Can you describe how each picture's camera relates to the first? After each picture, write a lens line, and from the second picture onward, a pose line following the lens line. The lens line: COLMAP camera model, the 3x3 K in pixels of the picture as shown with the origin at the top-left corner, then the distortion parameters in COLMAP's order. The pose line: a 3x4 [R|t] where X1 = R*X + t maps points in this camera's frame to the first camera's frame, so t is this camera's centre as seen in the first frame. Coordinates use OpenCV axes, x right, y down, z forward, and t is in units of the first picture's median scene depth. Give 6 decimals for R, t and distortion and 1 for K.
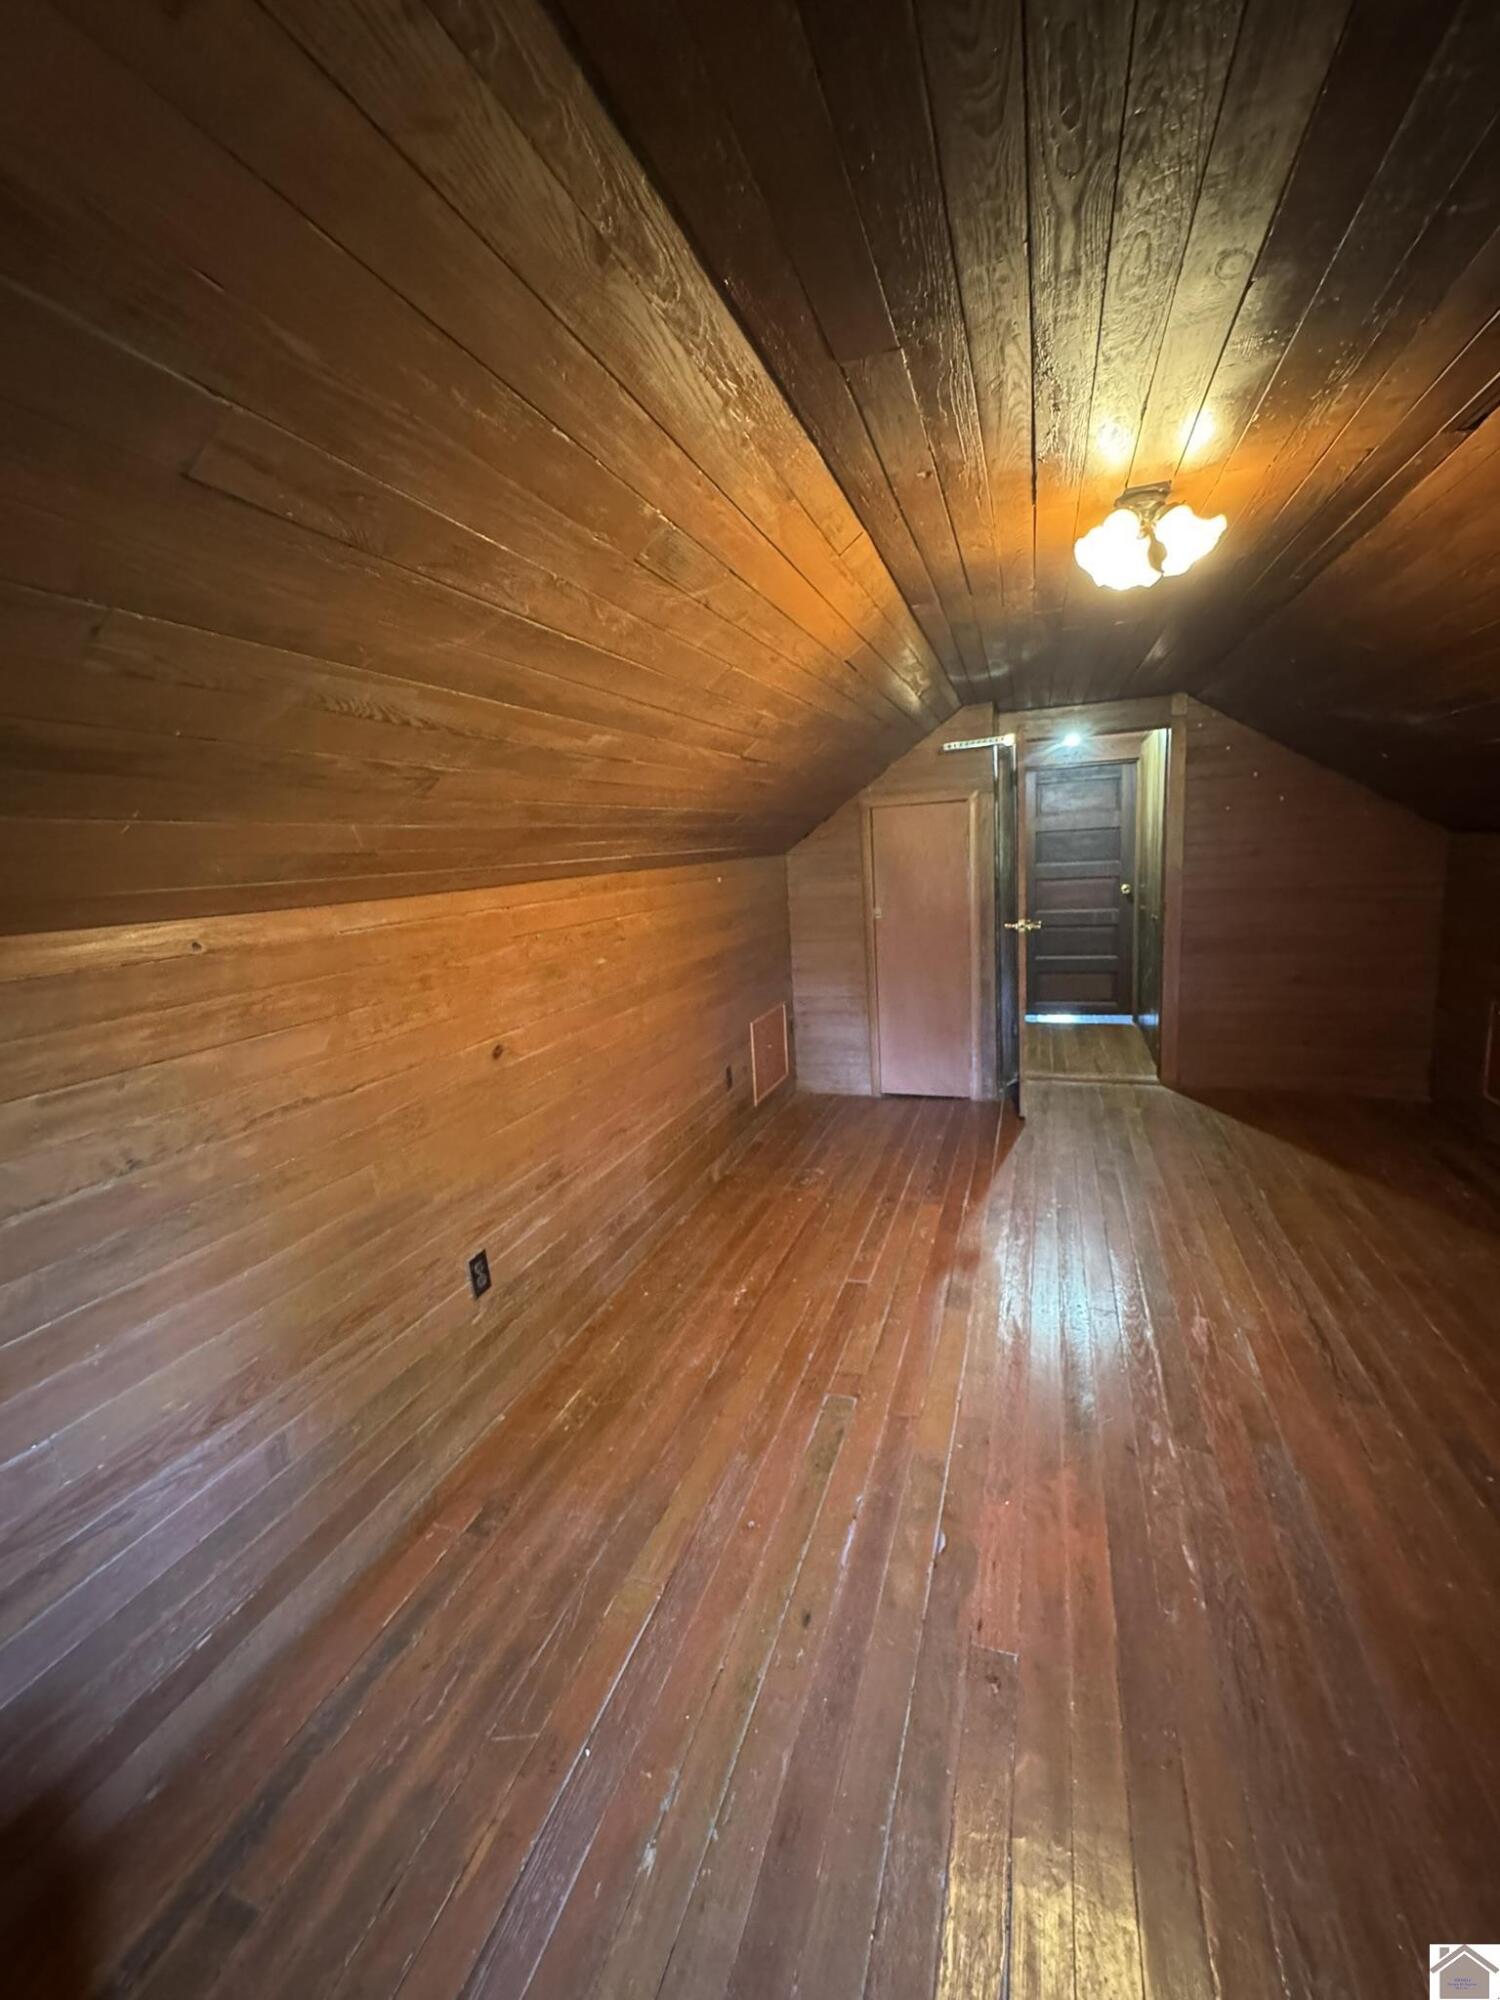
lens RADIAL K [[802.9, 0, 751.8], [0, 802.9, 993.3], [0, 0, 1]] dist [0.001079, -0.000314]
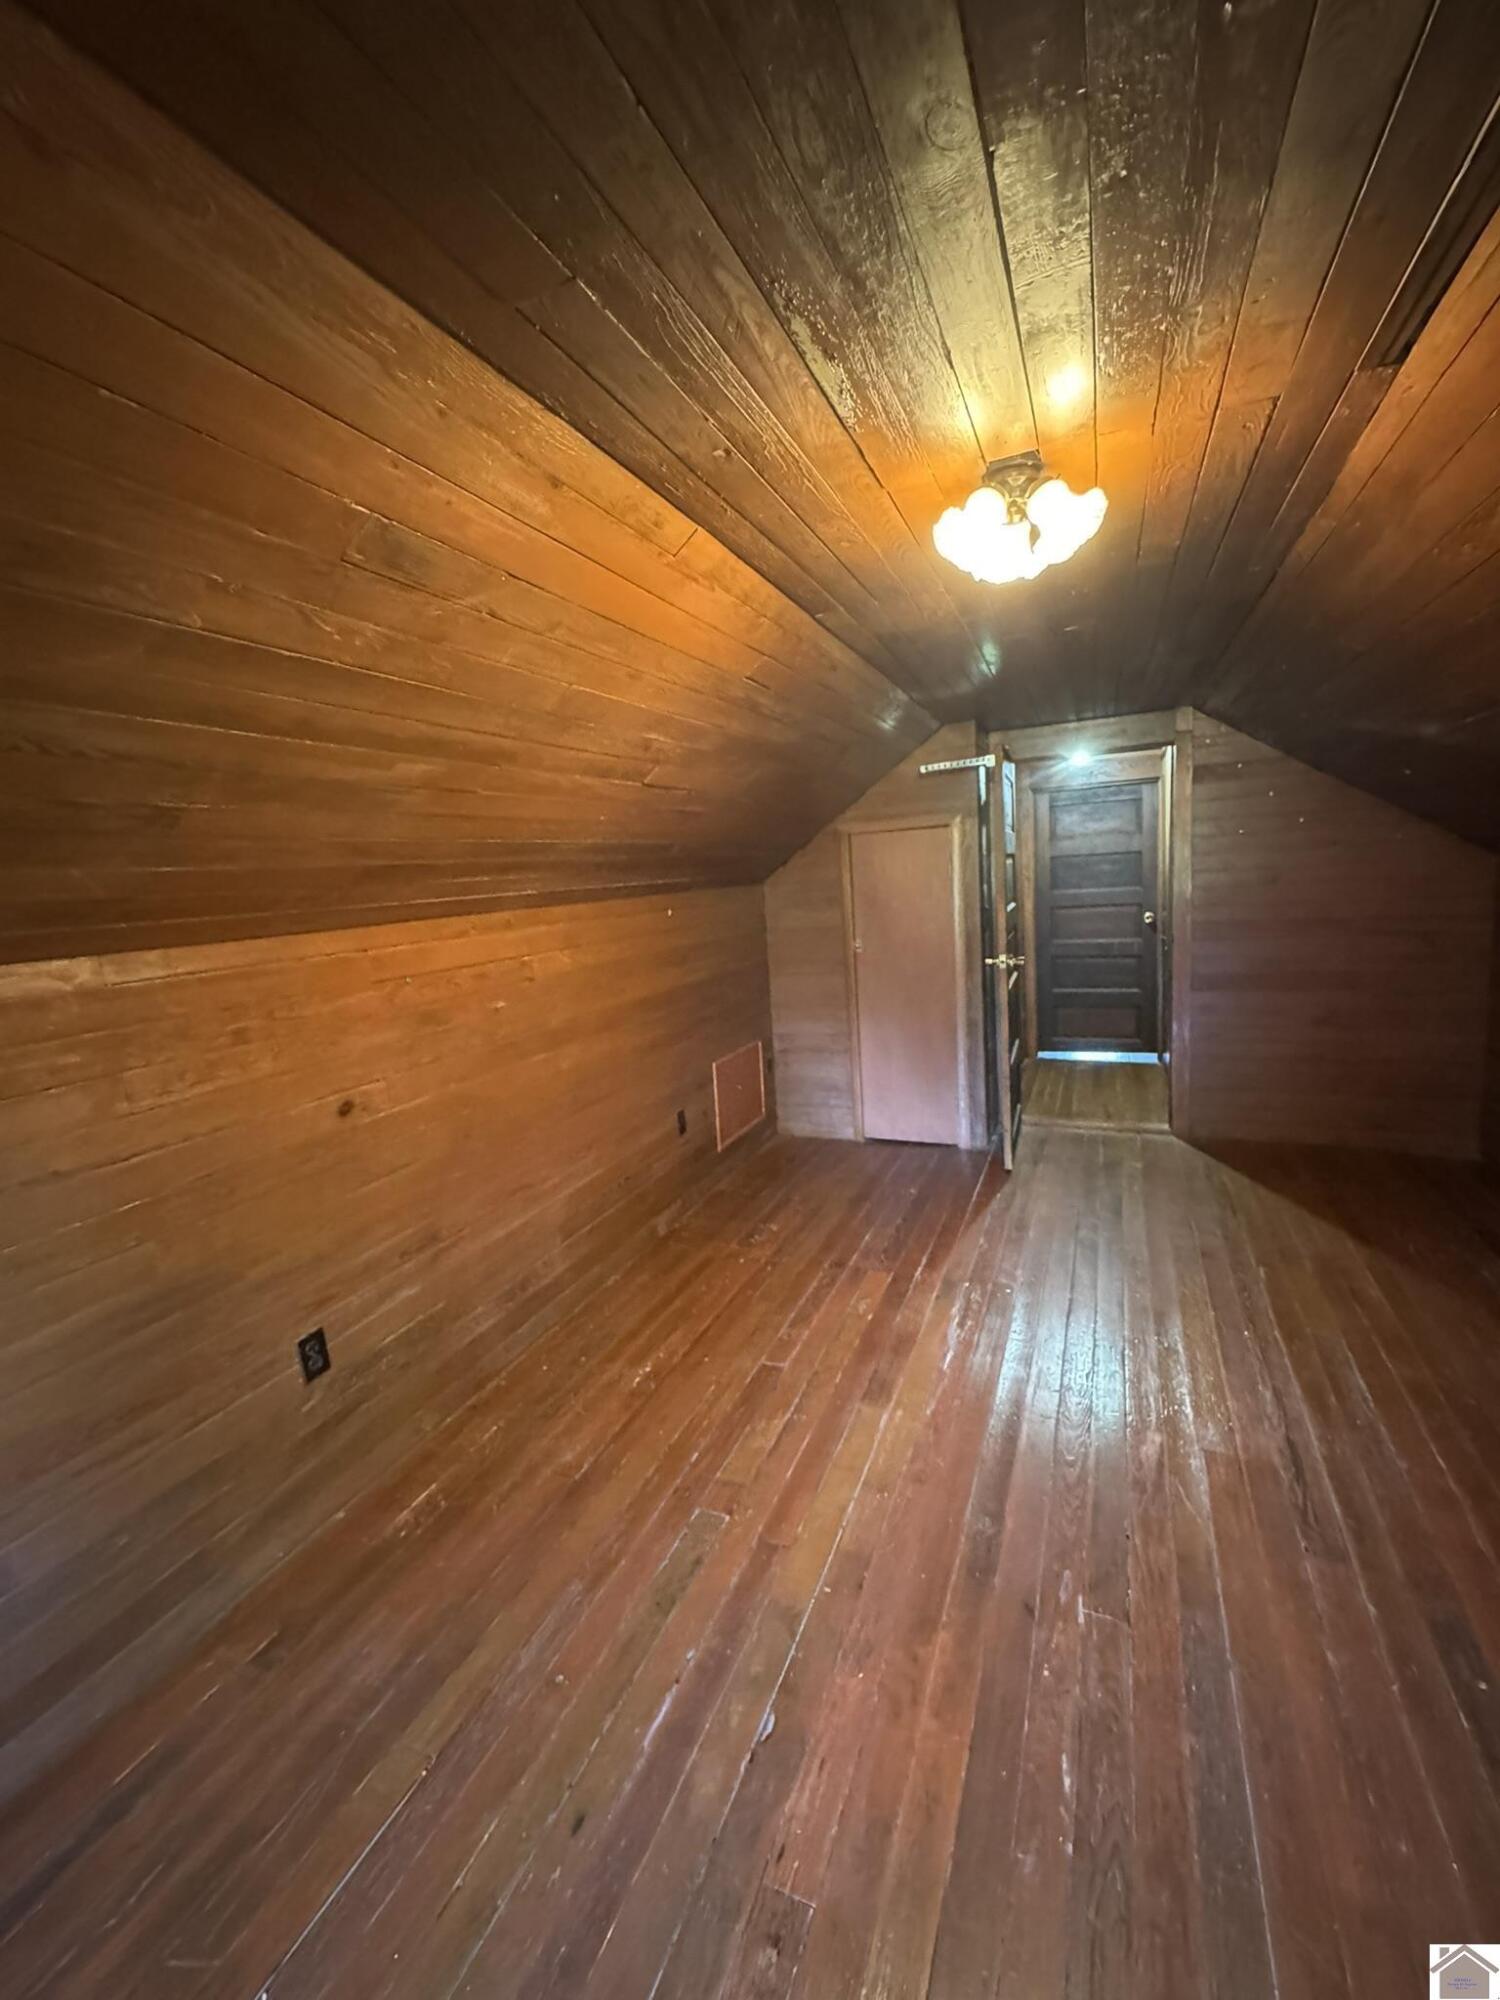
lens RADIAL K [[801.5, 0, 751.6], [0, 801.5, 993.7], [0, 0, 1]] dist [-0.002587, 0.000453]
pose [[0.997211, 0.004770, -0.074475, 0.216615], [-0.006820, 0.999604, -0.027295, -0.036664], [0.074315, 0.027726, 0.996849, 0.122826]]
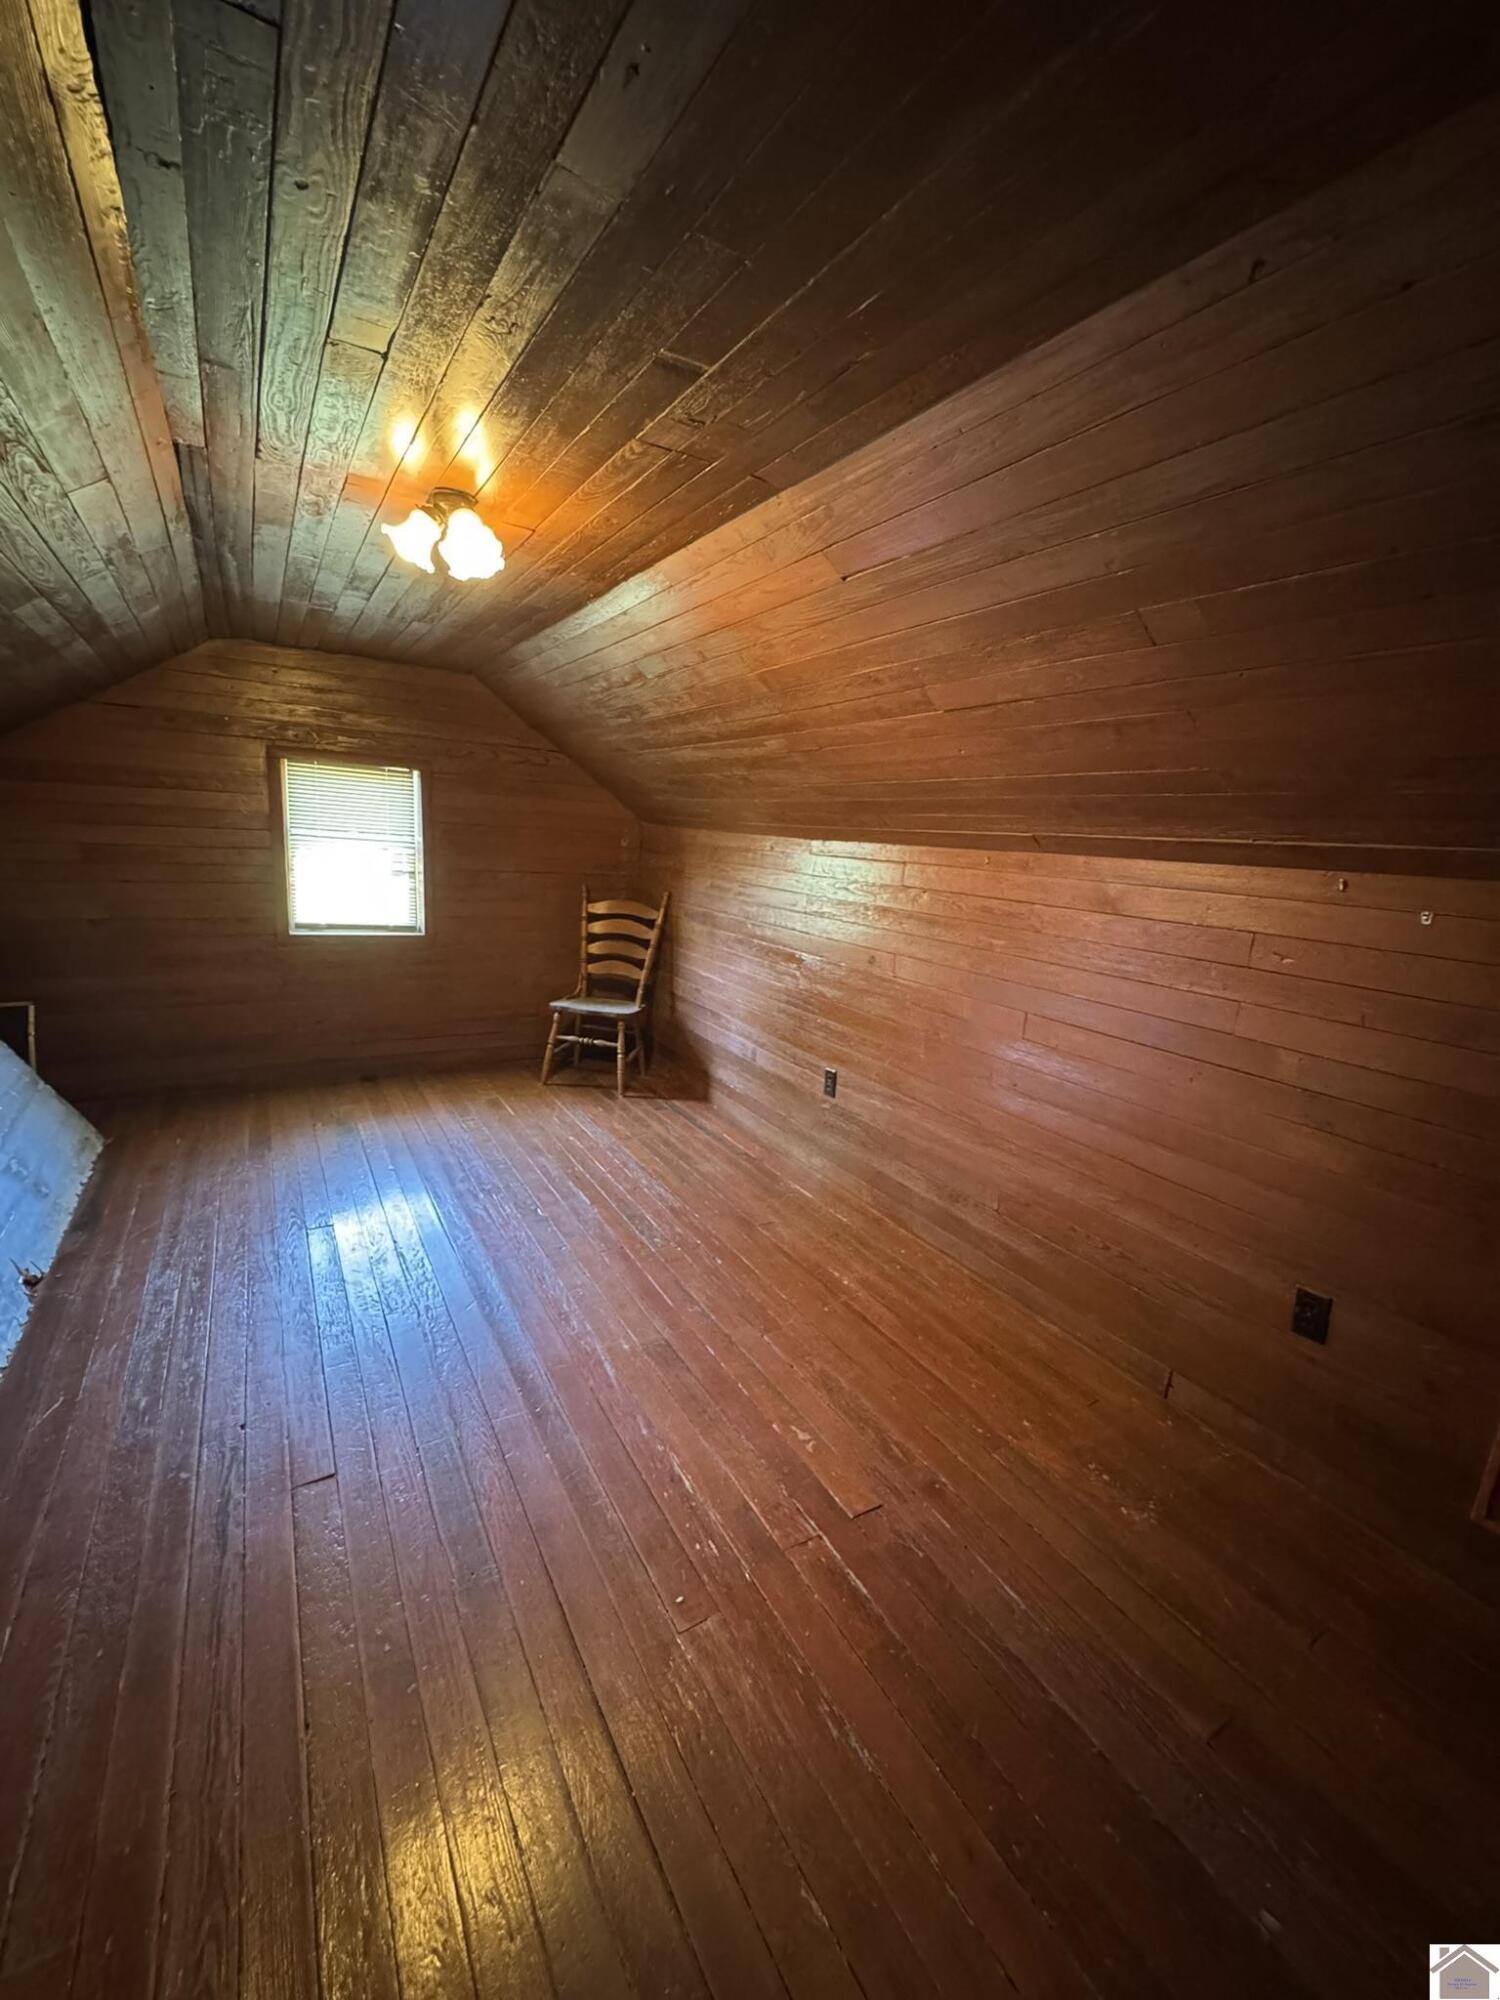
lens RADIAL K [[802.9, 0, 751.8], [0, 802.9, 993.3], [0, 0, 1]] dist [0.001079, -0.000314]
pose [[-0.630545, 0.176742, -0.755761, 0.920572], [-0.155862, 0.925059, 0.346372, -0.339411], [0.760342, 0.336197, -0.555744, 1.683494]]
